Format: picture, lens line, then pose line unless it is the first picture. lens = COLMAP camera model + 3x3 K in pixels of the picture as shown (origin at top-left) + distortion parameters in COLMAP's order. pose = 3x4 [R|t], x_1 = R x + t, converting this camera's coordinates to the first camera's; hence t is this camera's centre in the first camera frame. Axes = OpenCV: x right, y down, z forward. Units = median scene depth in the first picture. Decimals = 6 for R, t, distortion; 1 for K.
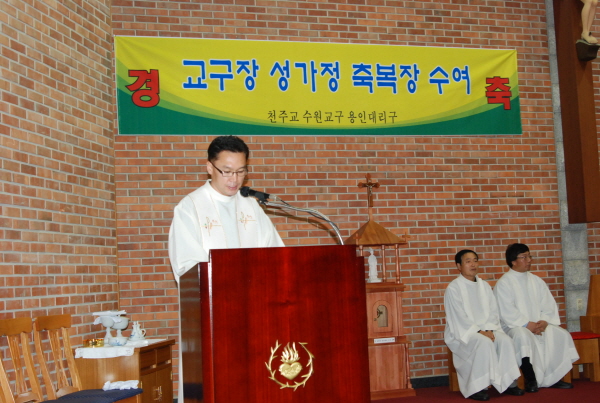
lens RADIAL K [[908.4, 0, 299.6], [0, 908.4, 200.9], [0, 0, 1]] dist [-0.024711, 0.000000]
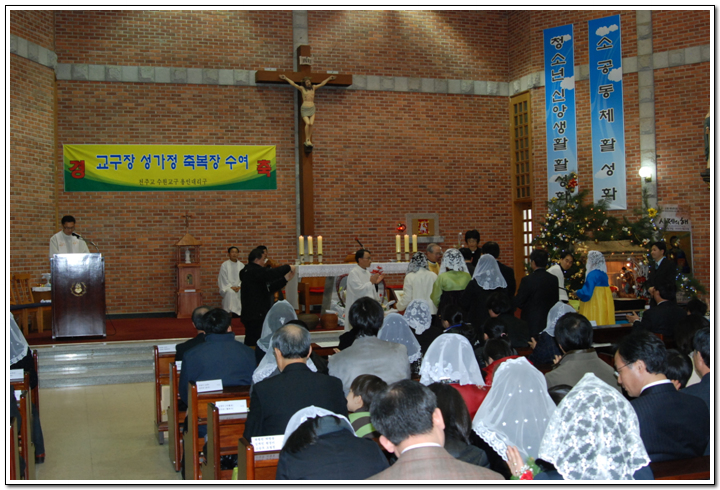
lens RADIAL K [[883.7, 0, 360.5], [0, 883.7, 246.1], [0, 0, 1]] dist [-0.092705, 0.000000]
pose [[0.999768, 0.020453, 0.006716, 0.443668], [-0.020906, 0.996864, 0.076322, -0.107268], [-0.005134, -0.076445, 0.997061, -0.971976]]
